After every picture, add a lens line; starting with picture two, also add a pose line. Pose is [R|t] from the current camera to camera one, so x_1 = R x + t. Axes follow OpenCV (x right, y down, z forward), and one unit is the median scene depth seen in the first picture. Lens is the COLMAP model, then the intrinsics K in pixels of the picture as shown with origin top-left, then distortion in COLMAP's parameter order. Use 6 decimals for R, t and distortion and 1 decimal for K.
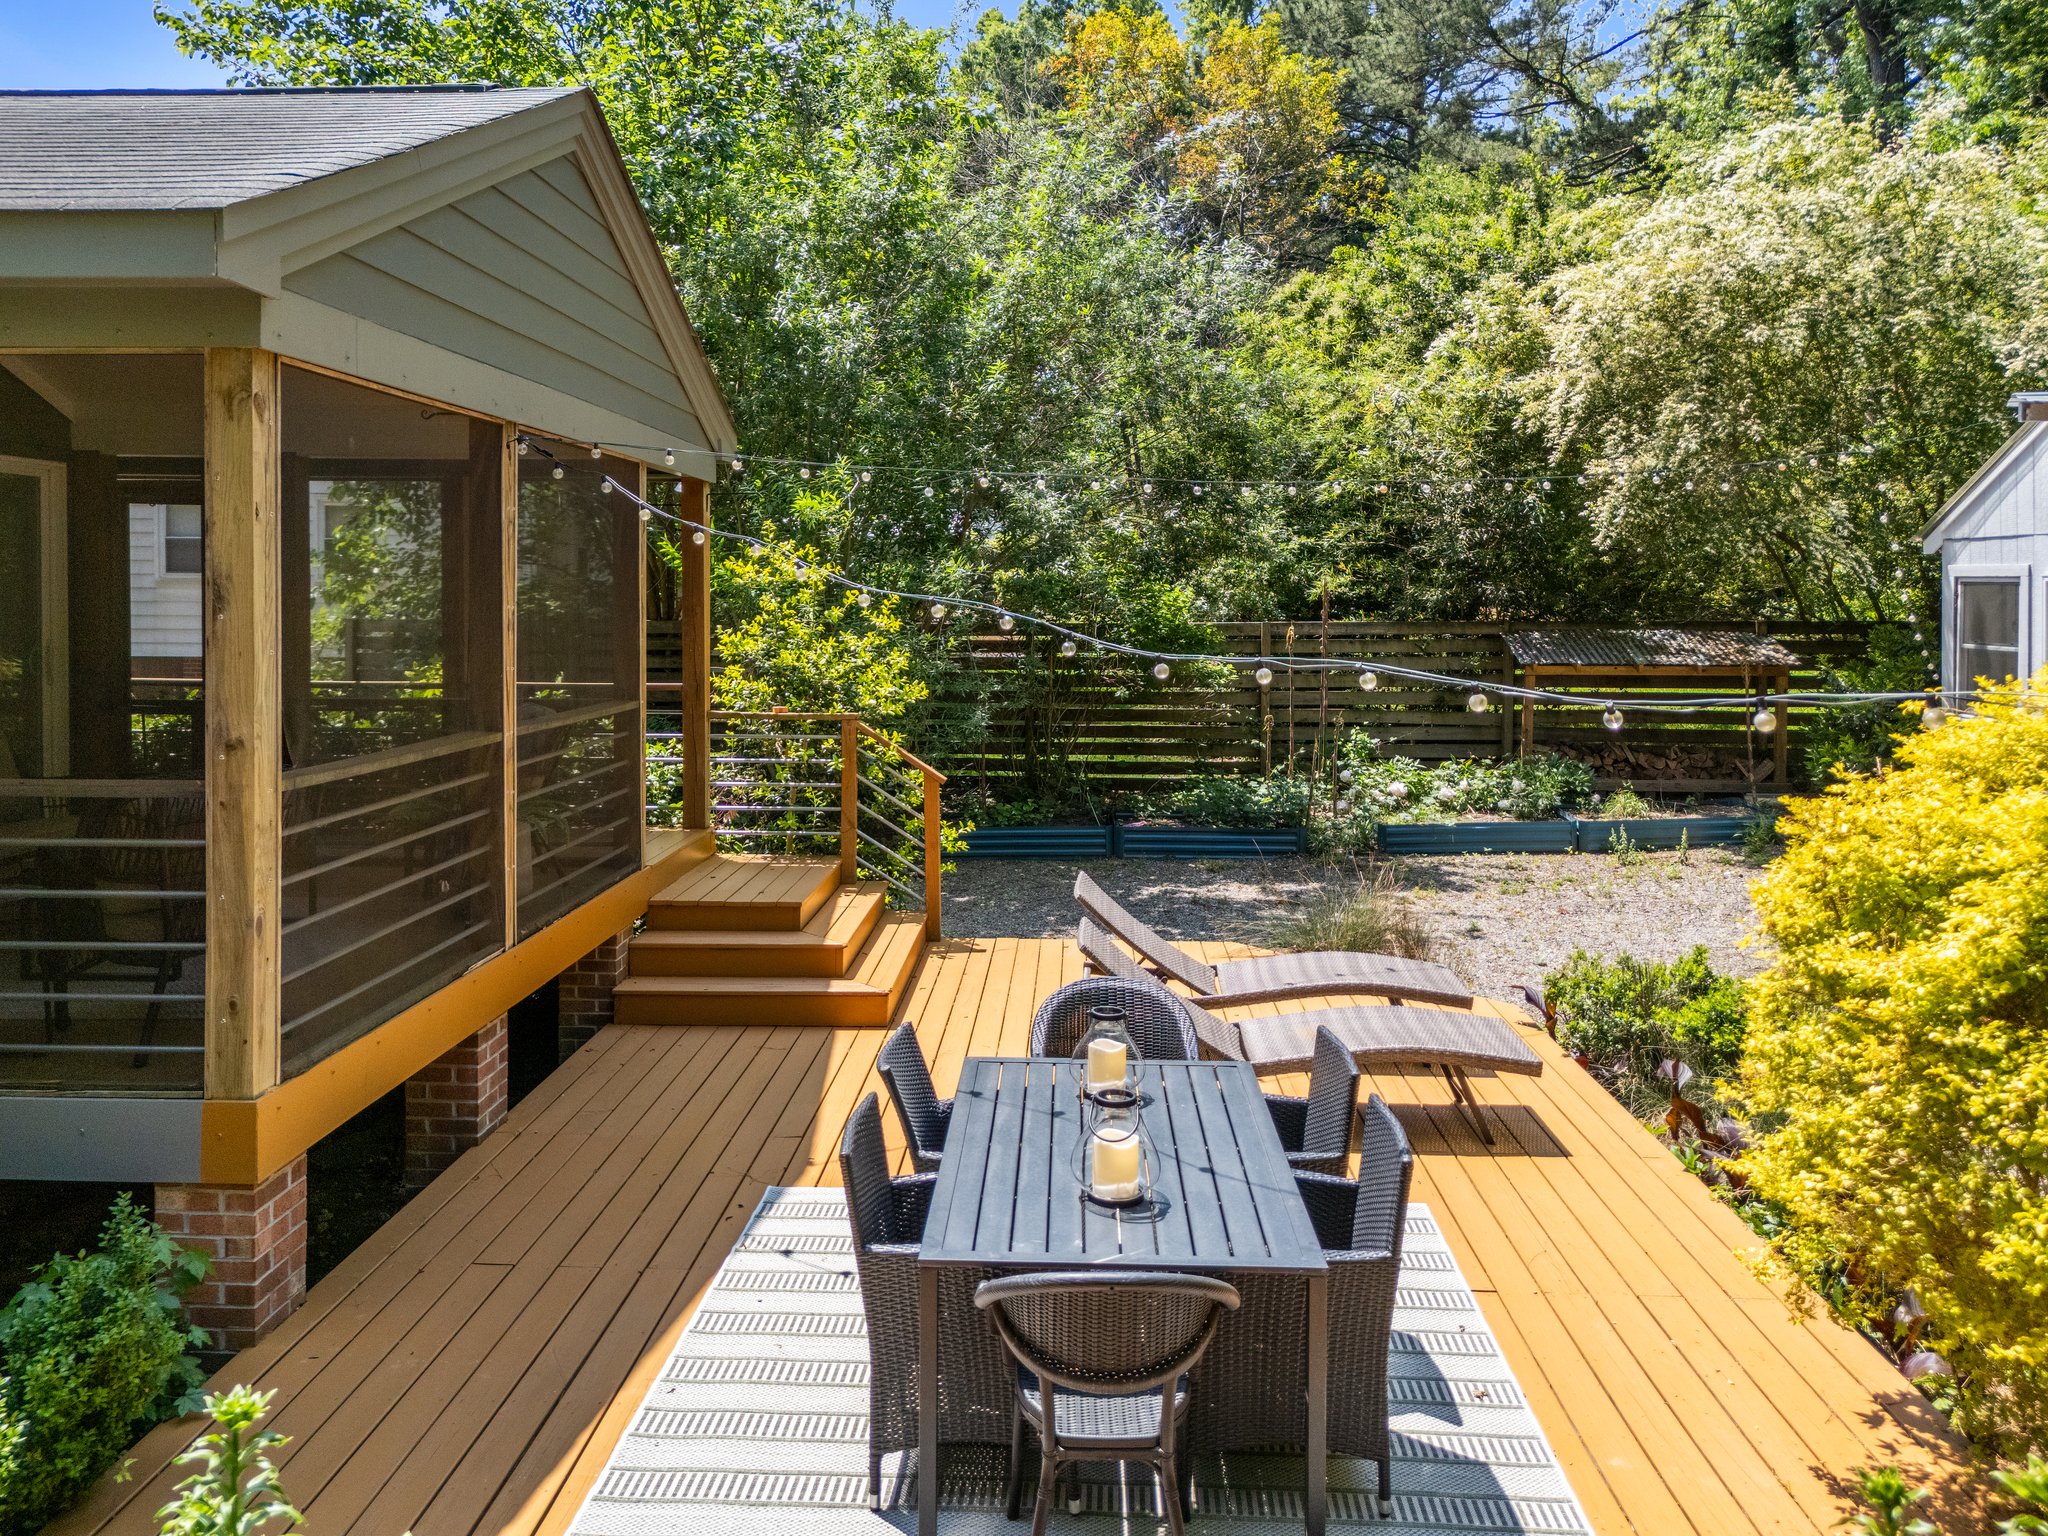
lens RADIAL K [[1551.6, 0, 1011.2], [0, 1551.6, 640.4], [0, 0, 1]] dist [0.052104, -0.020653]
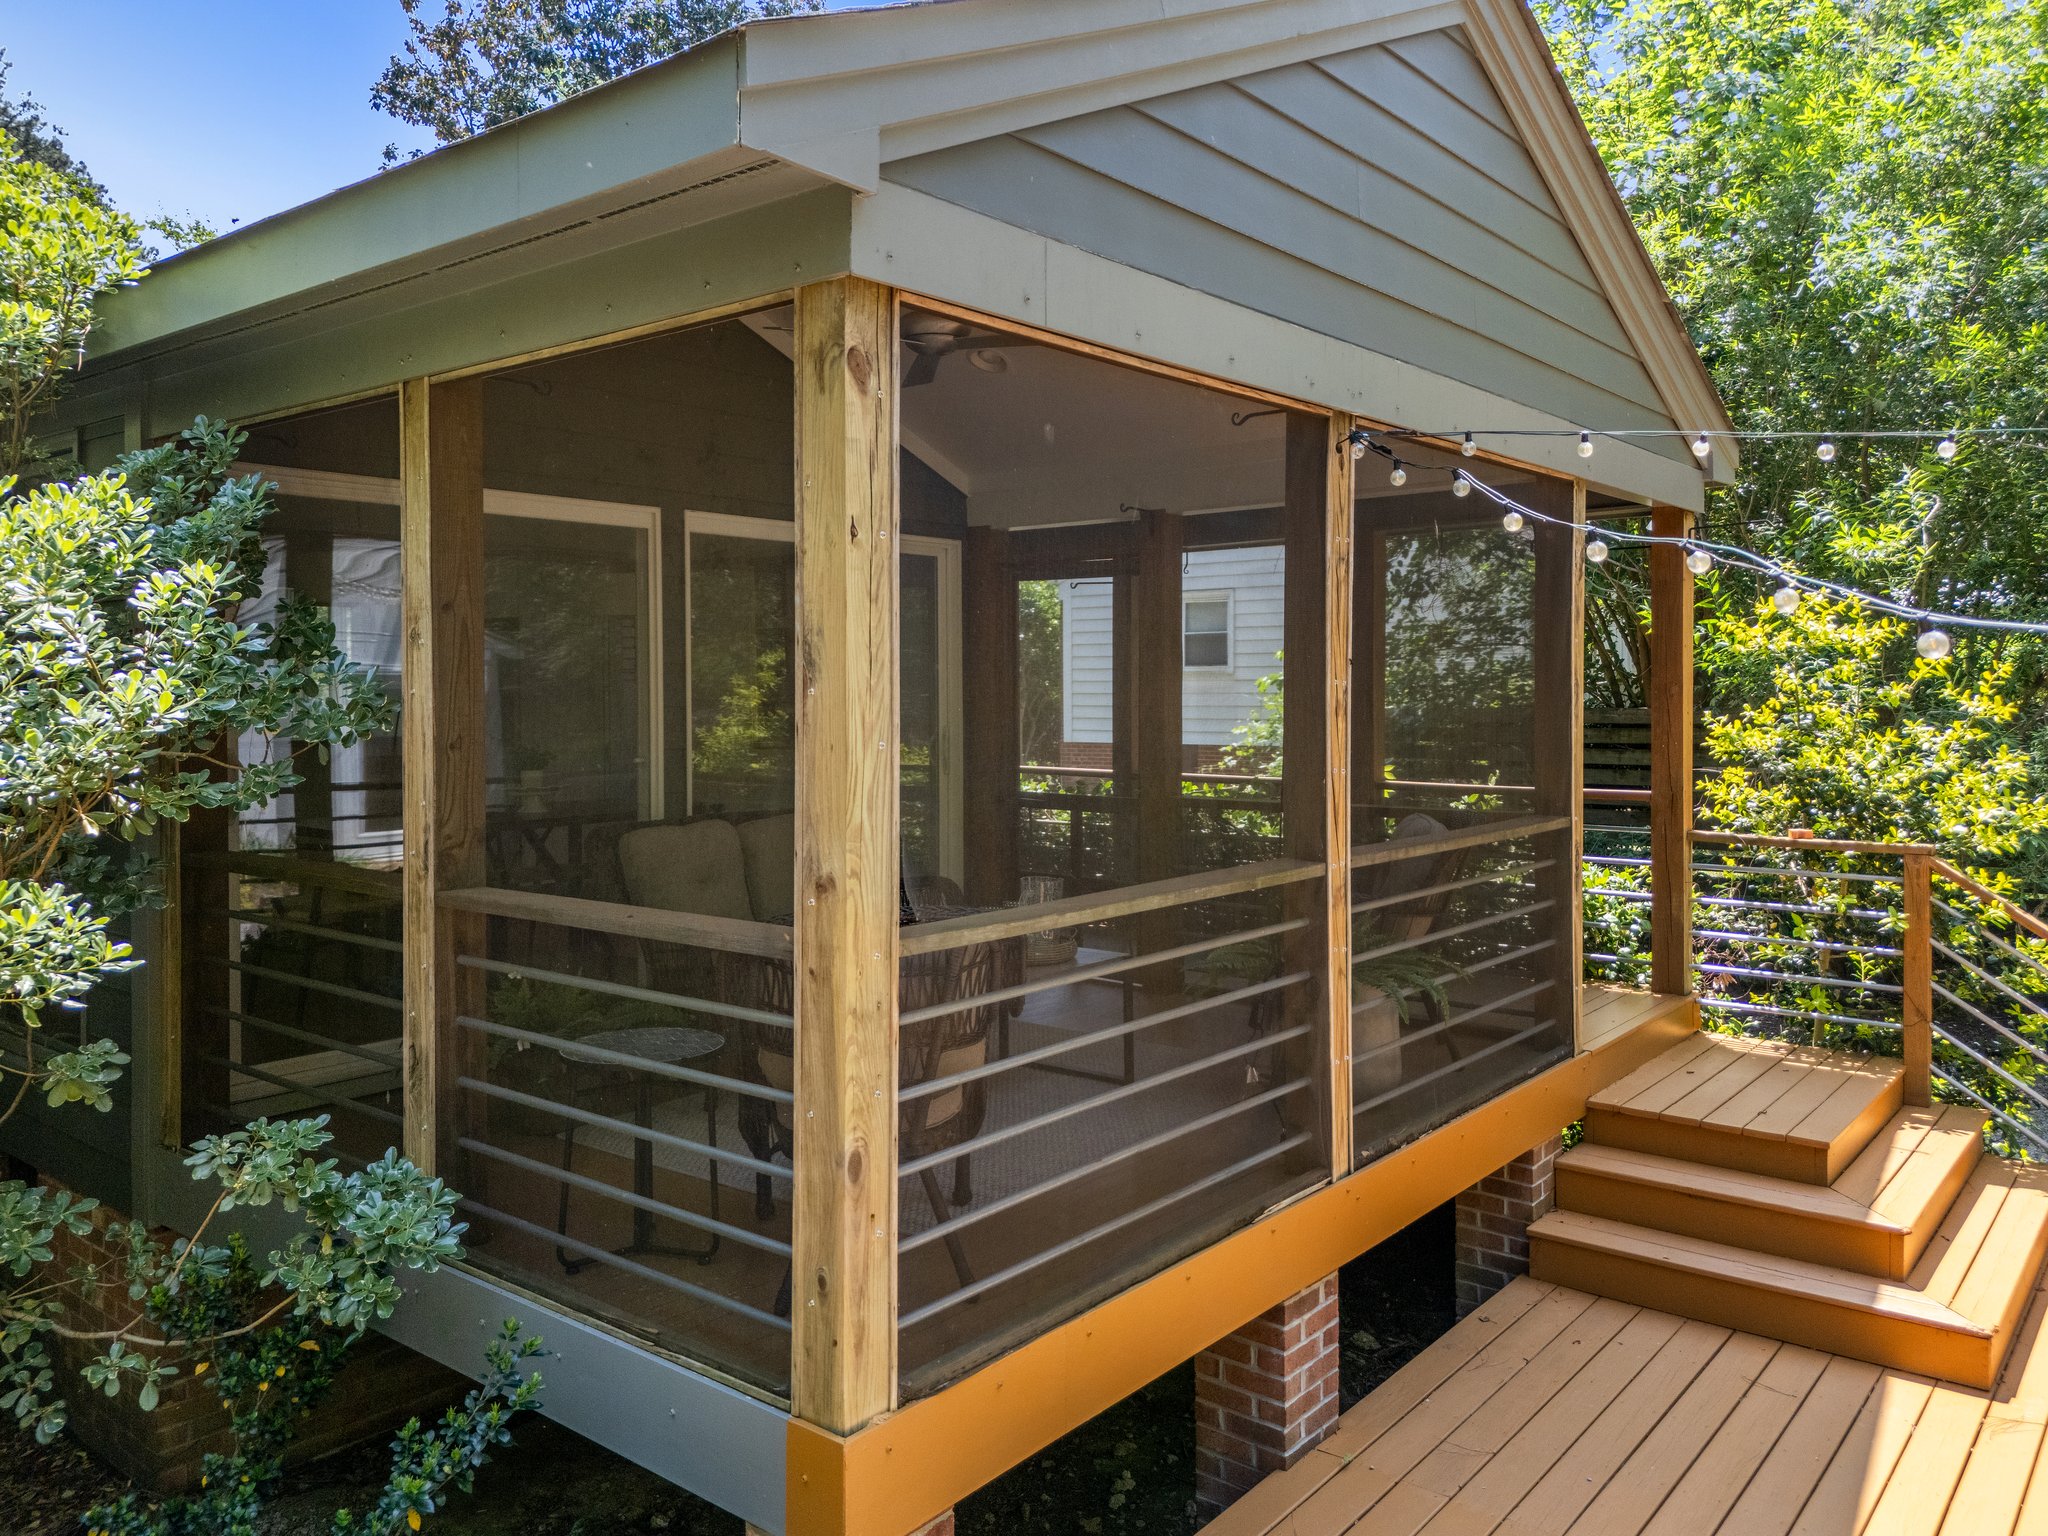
lens RADIAL K [[1551.6, 0, 1053.8], [0, 1551.6, 719.5], [0, 0, 1]] dist [0.052104, -0.020653]
pose [[0.816359, 0.001106, -0.577544, -0.021468], [-0.005690, 0.999965, -0.006128, 0.000336], [0.577517, 0.008289, 0.816336, 0.287364]]
